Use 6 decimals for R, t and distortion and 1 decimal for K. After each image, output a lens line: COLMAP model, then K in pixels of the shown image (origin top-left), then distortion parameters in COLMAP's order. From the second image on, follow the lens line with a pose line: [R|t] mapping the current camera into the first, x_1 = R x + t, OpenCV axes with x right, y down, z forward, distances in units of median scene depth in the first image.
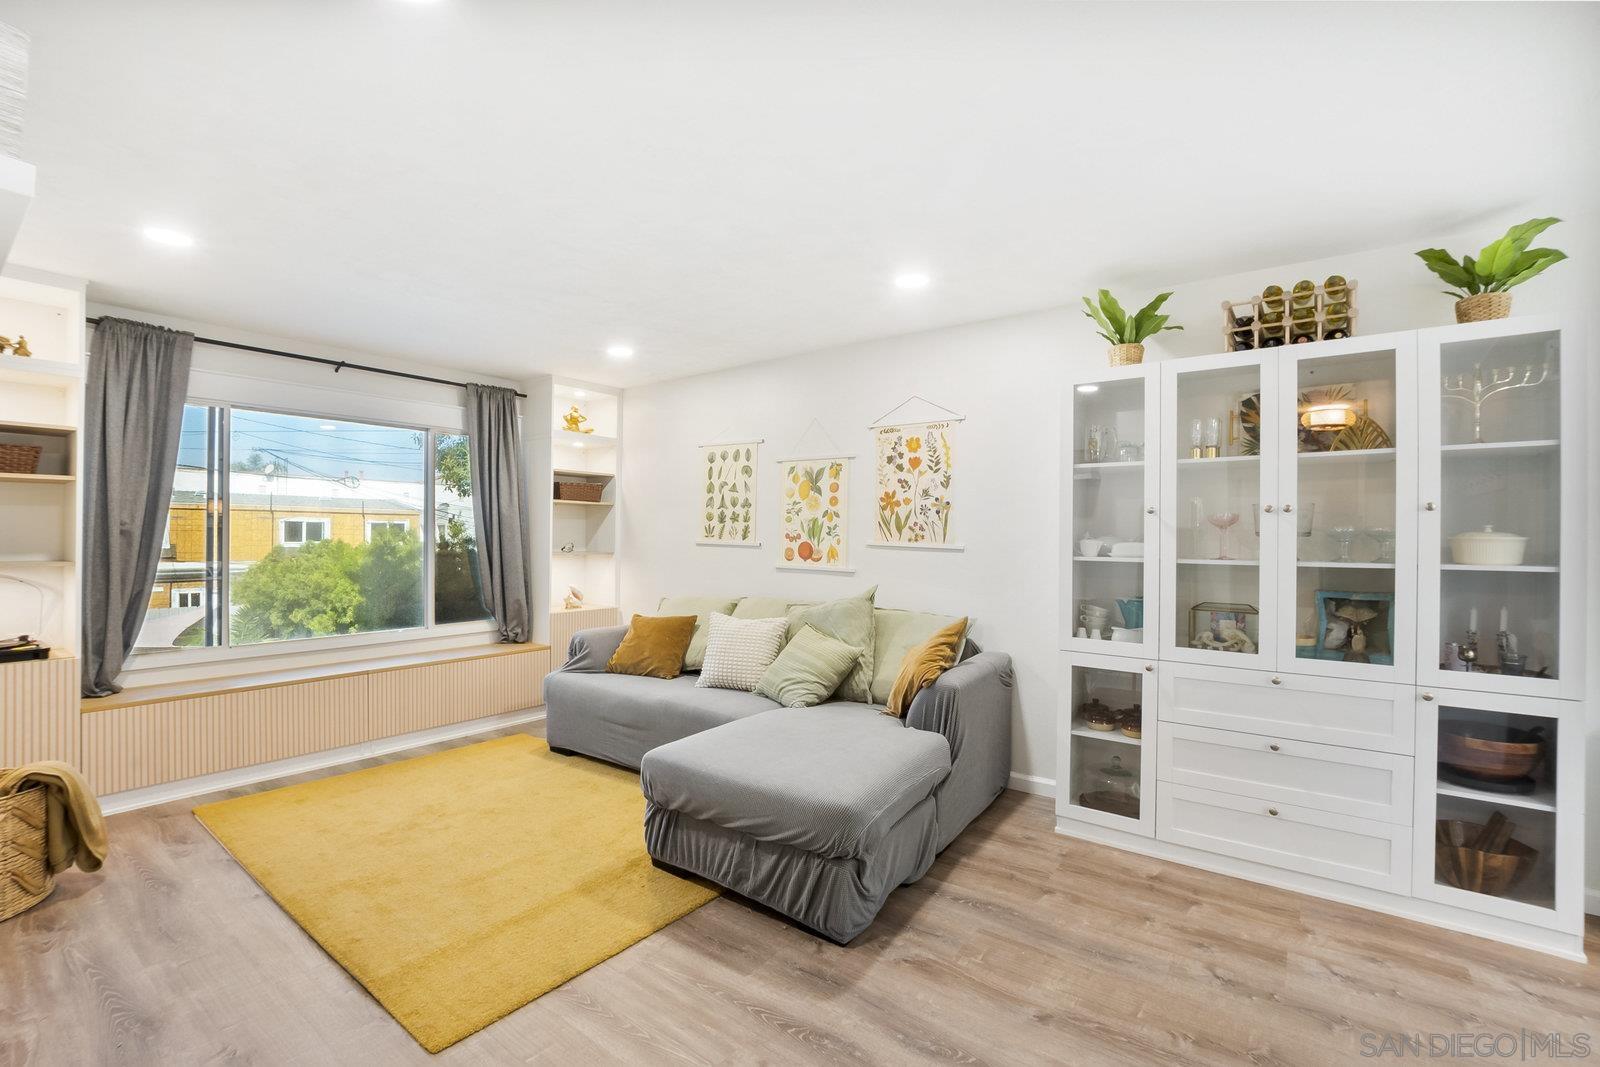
lens RADIAL K [[718.8, 0, 795.9], [0, 718.8, 531.7], [0, 0, 1]] dist [-0.032343, 0.007410]
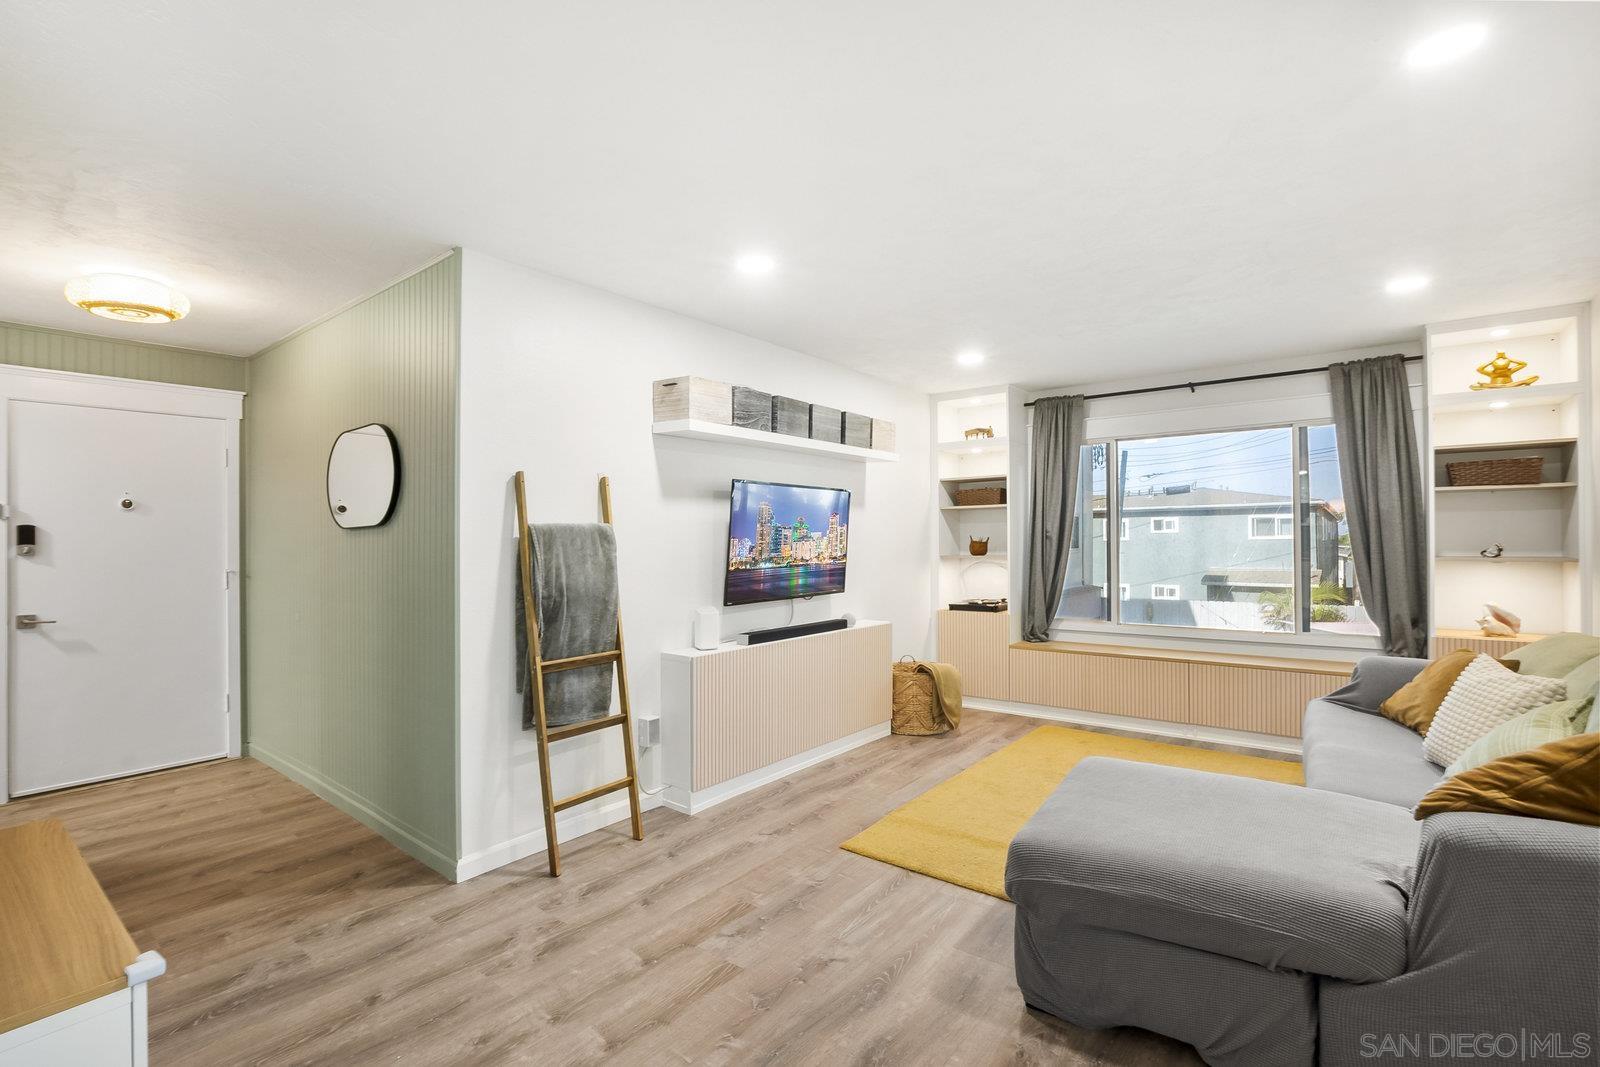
lens RADIAL K [[718.8, 0, 795.1], [0, 718.8, 536.7], [0, 0, 1]] dist [-0.032343, 0.007410]
pose [[-0.019735, -0.010694, -0.999748, 0.677494], [0.015002, 0.999827, -0.010991, 0.007945], [0.999693, -0.015215, -0.019571, 0.527820]]
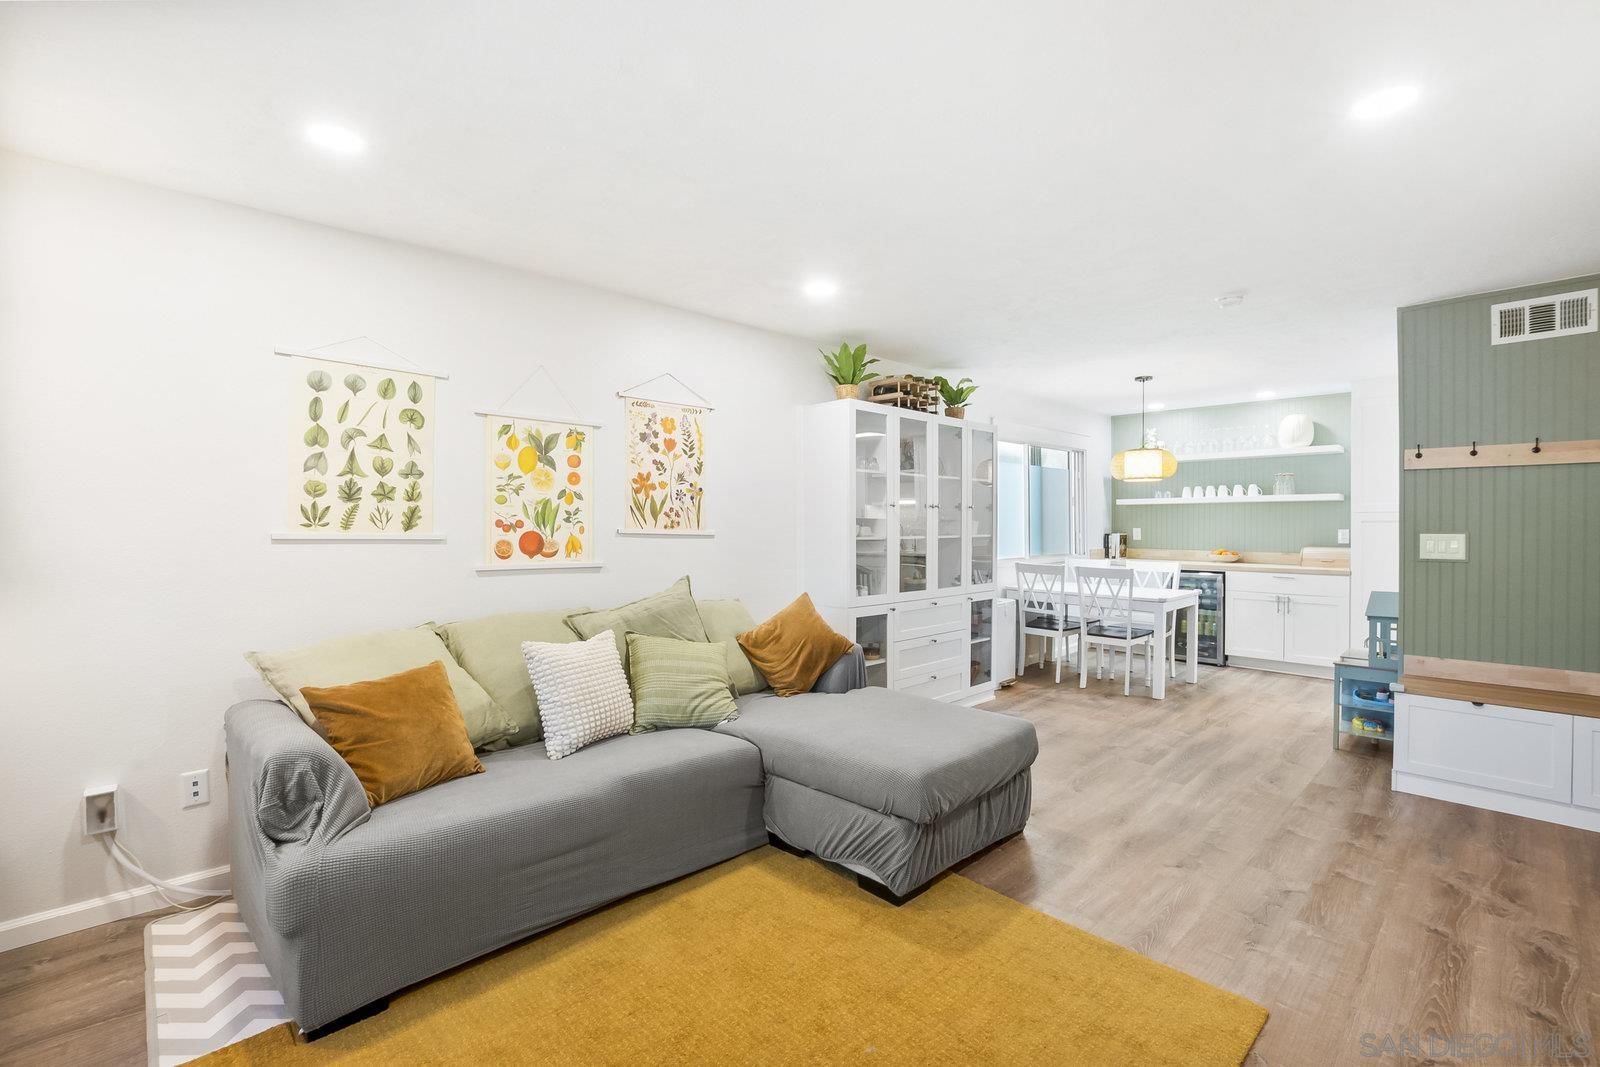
lens RADIAL K [[718.8, 0, 805.4], [0, 718.8, 531.0], [0, 0, 1]] dist [-0.032343, 0.007410]
pose [[0.141771, -0.016859, 0.989756, -0.931206], [-0.003594, 0.999840, 0.017546, -0.000062], [-0.989893, -0.006044, 0.141687, 0.870646]]
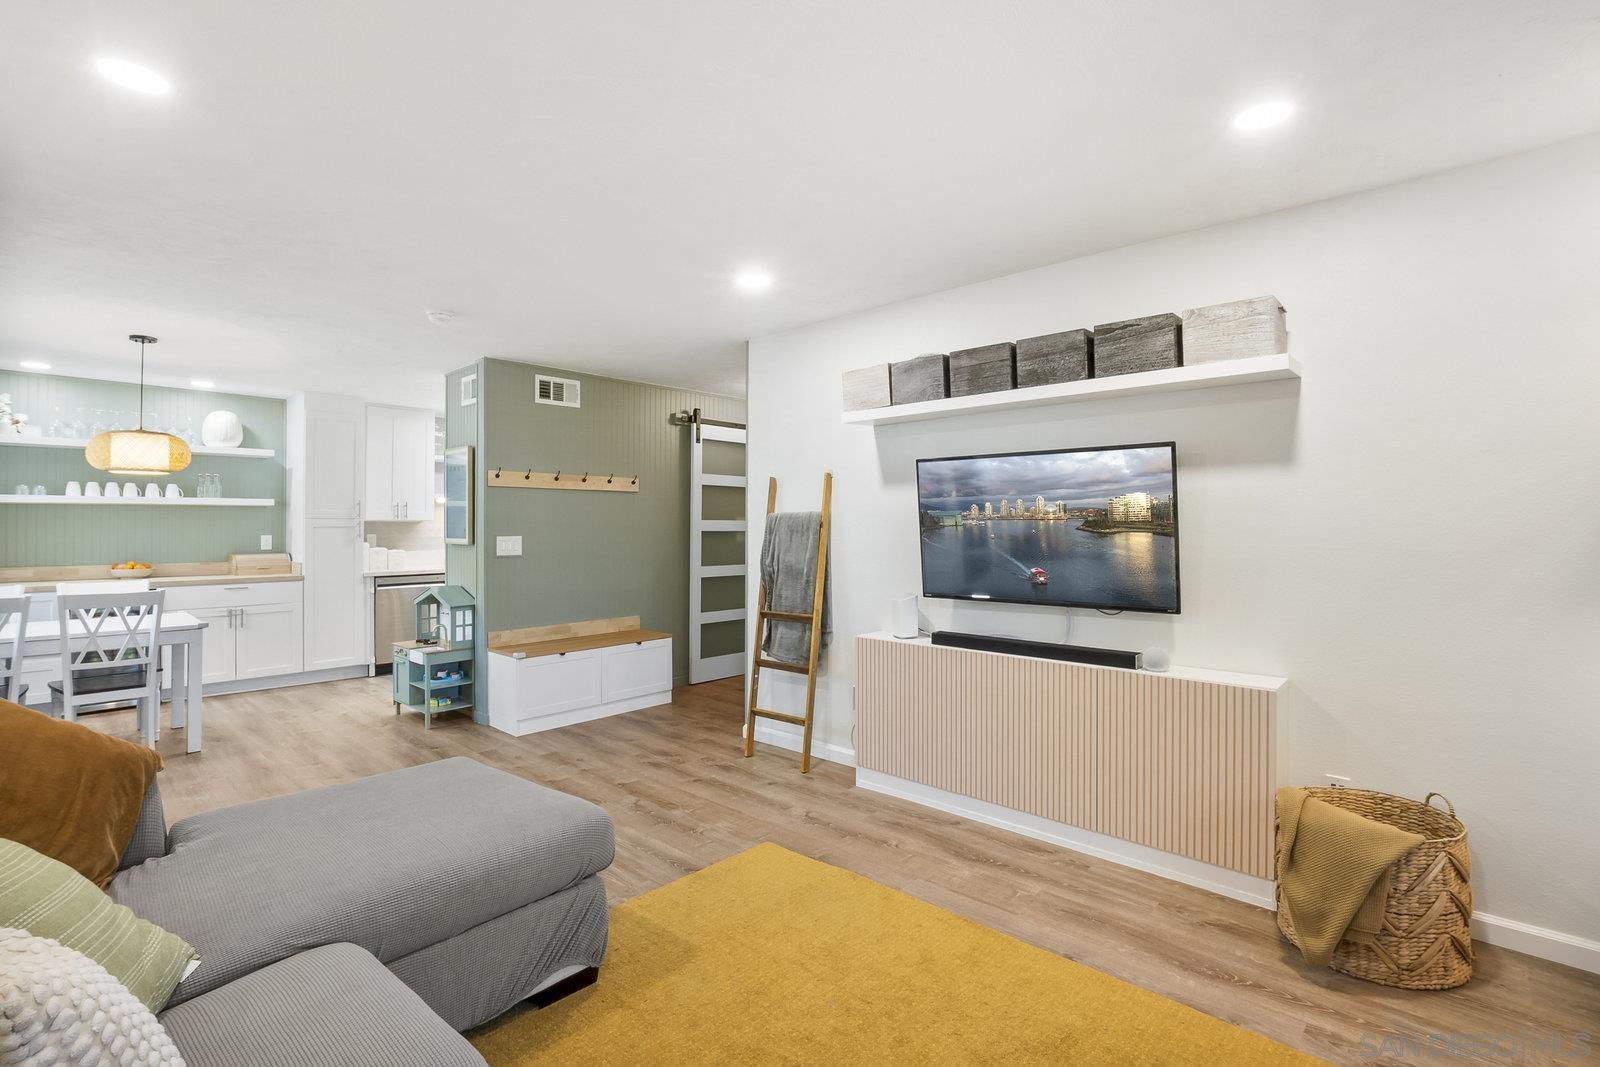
lens RADIAL K [[718.8, 0, 793.9], [0, 718.8, 512.9], [0, 0, 1]] dist [-0.032343, 0.007410]
pose [[-0.995827, 0.000912, 0.091261, -0.410098], [-0.001165, 0.999742, -0.022696, 0.005172], [-0.091258, -0.022708, -0.995568, 1.498688]]
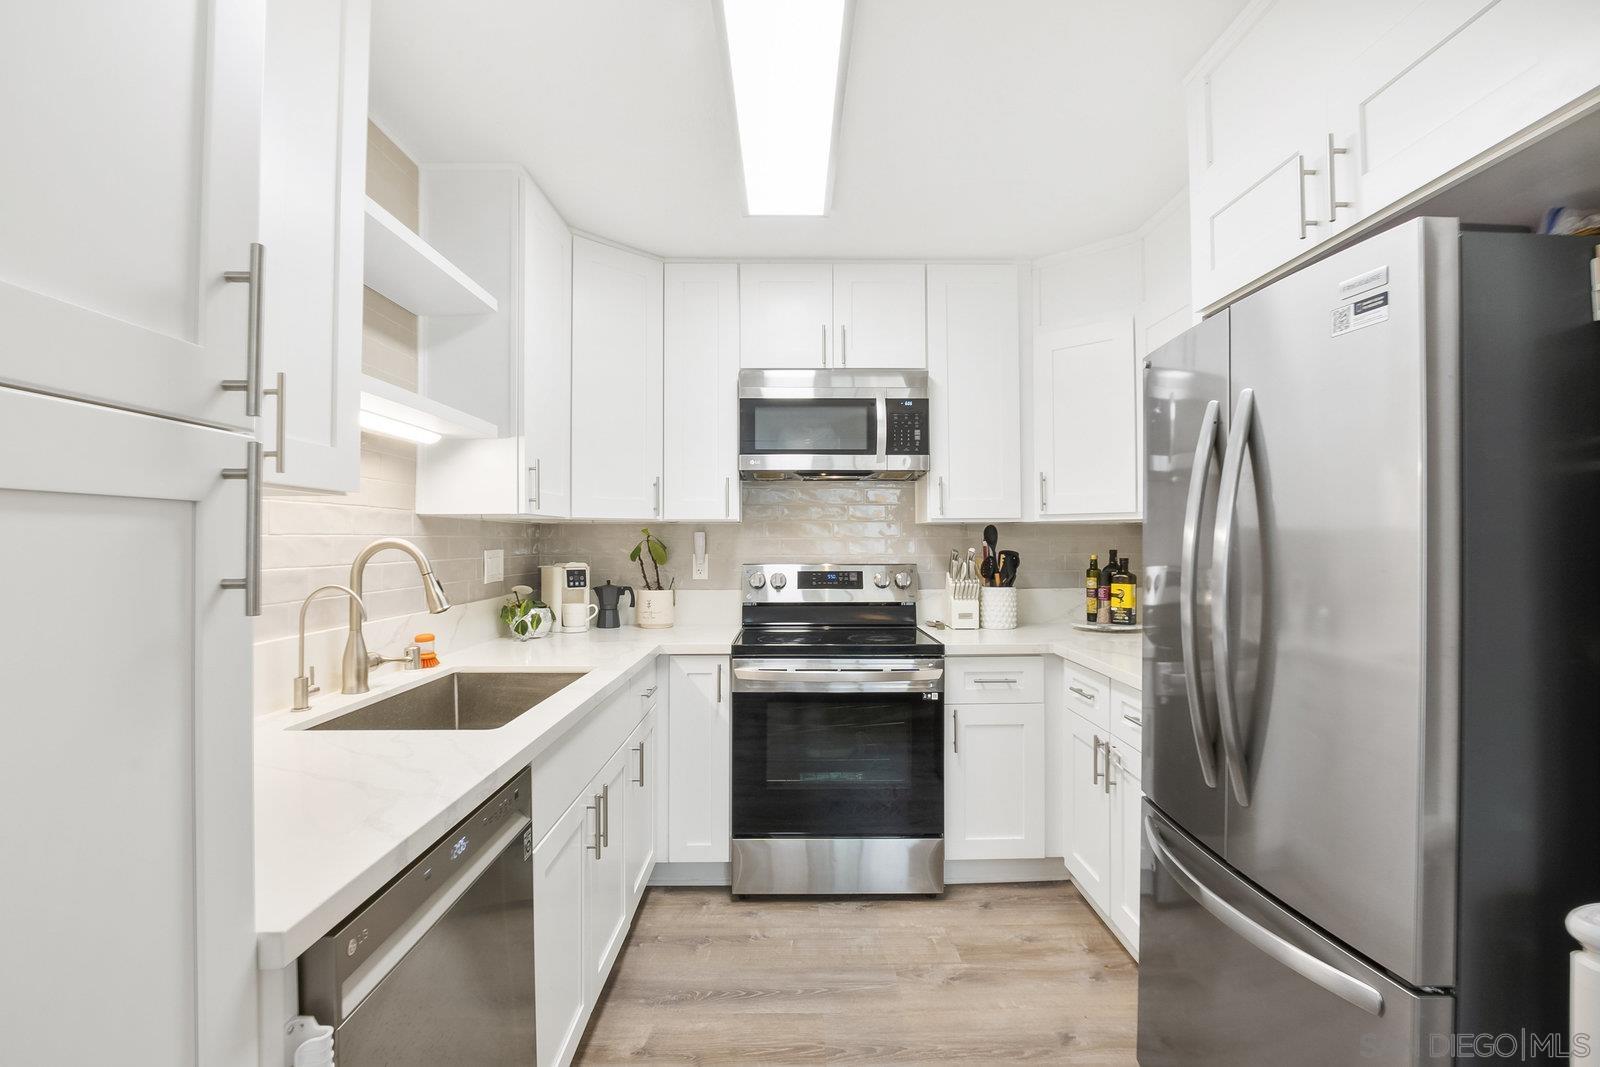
lens RADIAL K [[736.2, 0, 823.8], [0, 736.2, 526.3], [0, 0, 1]] dist [-0.030631, 0.000607]
pose [[-0.777782, -0.019644, -0.628227, 0.966139], [-0.000146, 0.999517, -0.031074, 0.012797], [0.628534, -0.024077, -0.777409, -0.090442]]
